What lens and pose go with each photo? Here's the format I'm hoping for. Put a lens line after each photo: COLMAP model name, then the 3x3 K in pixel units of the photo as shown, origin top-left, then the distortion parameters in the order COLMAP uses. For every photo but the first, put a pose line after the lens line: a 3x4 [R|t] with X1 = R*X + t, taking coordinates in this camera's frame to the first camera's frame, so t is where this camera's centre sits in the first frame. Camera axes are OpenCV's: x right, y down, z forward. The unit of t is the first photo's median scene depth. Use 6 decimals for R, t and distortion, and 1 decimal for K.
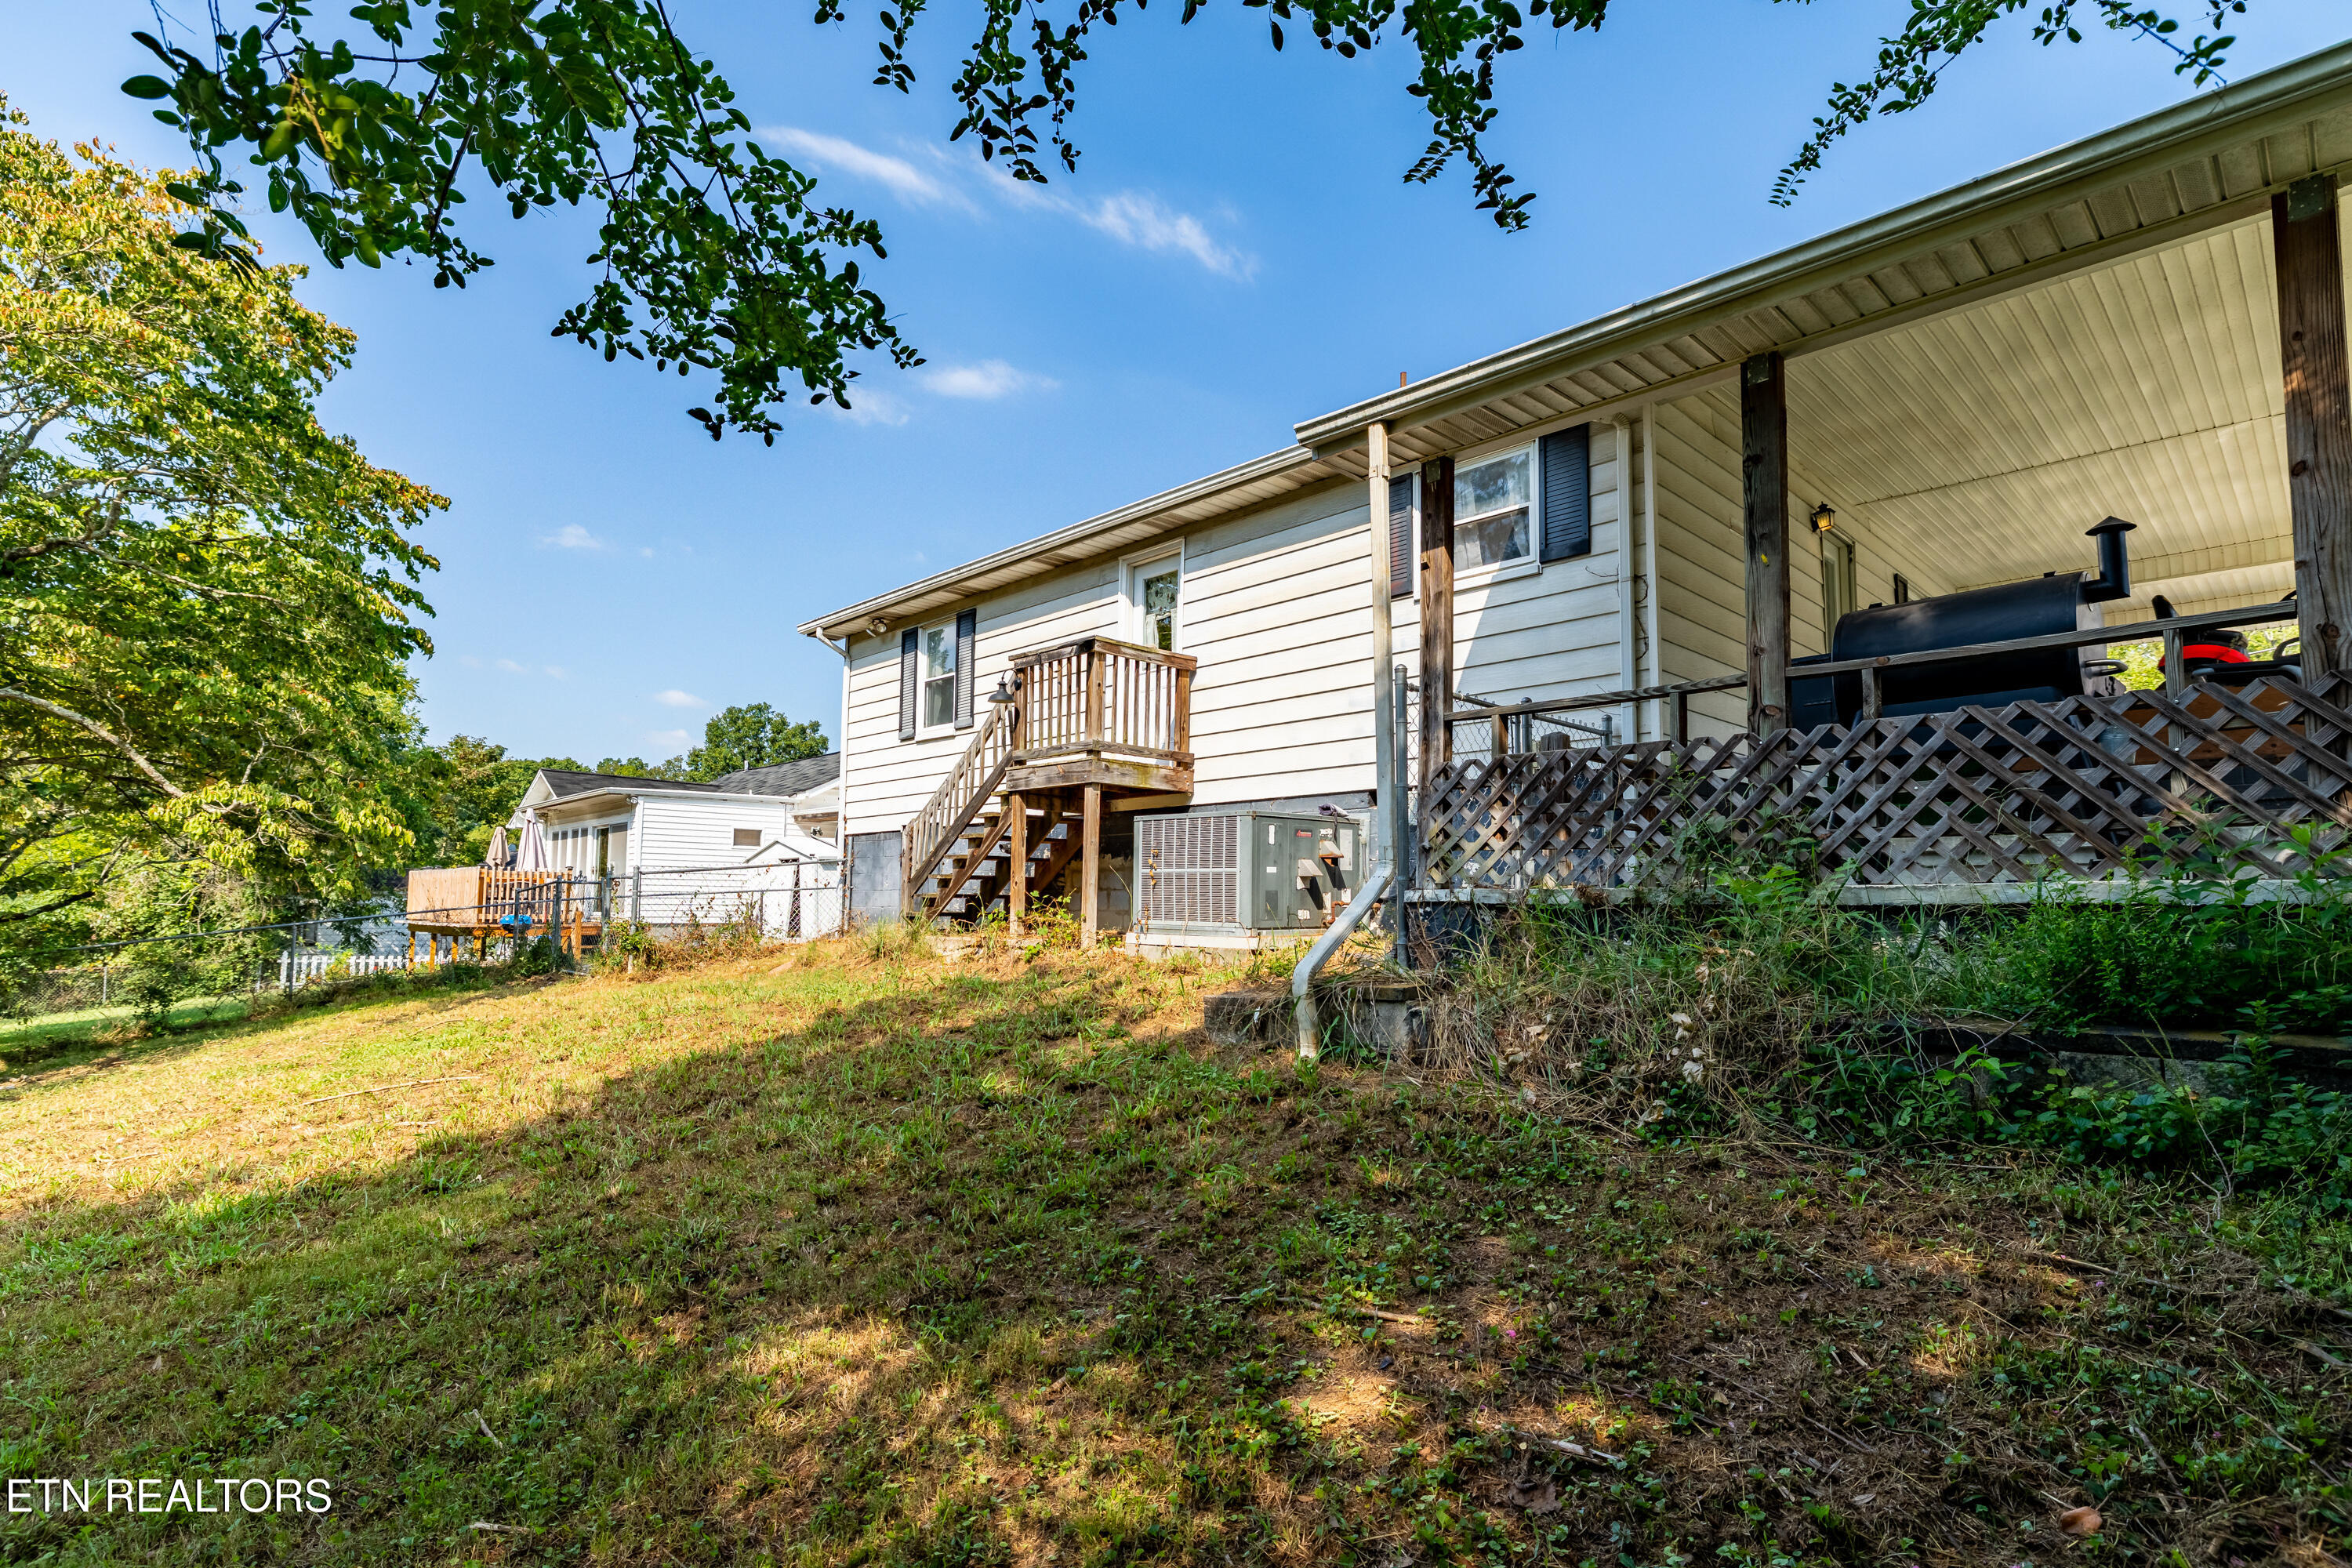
lens RADIAL K [[1156.4, 0, 1179.7], [0, 1156.4, 785.2], [0, 0, 1]] dist [0.000087, -0.000073]
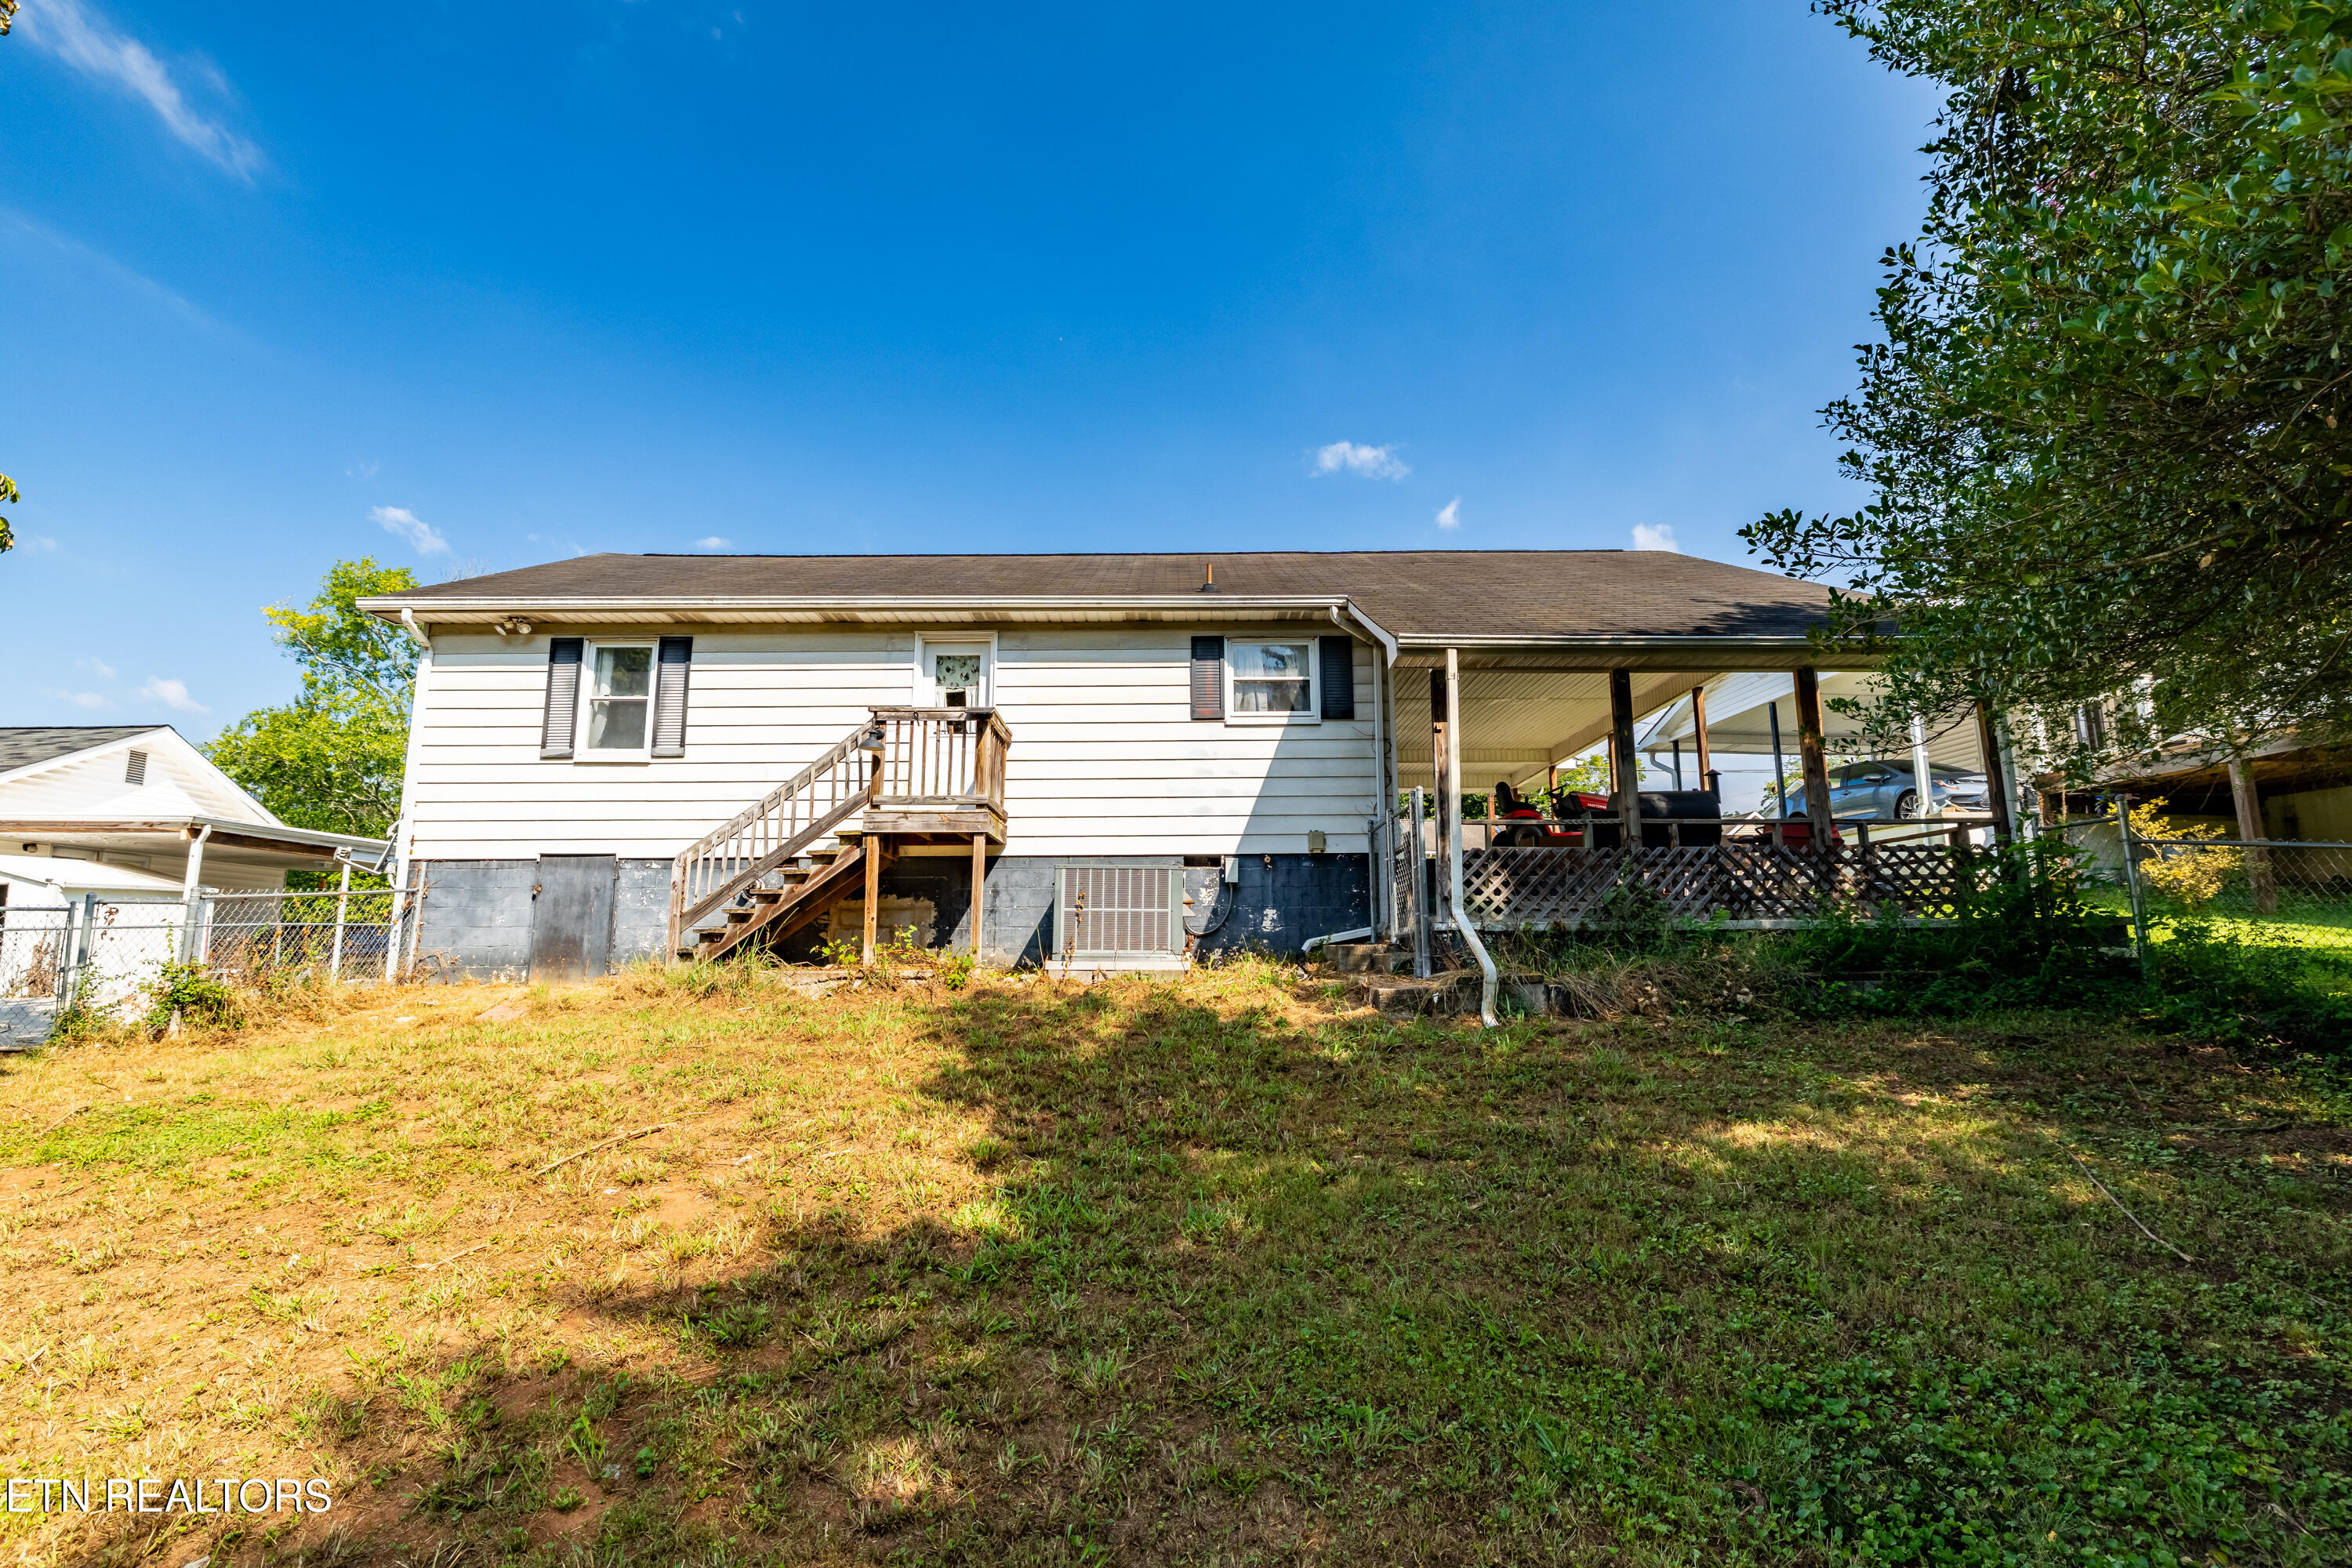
lens RADIAL K [[1052.8, 0, 1169.0], [0, 1052.8, 779.1], [0, 0, 1]] dist [0.000864, 0.000131]
pose [[0.708120, 0.115248, 0.696623, -0.593279], [-0.068681, 0.993154, -0.094491, 0.027690], [-0.702744, 0.019066, 0.711188, 0.099724]]
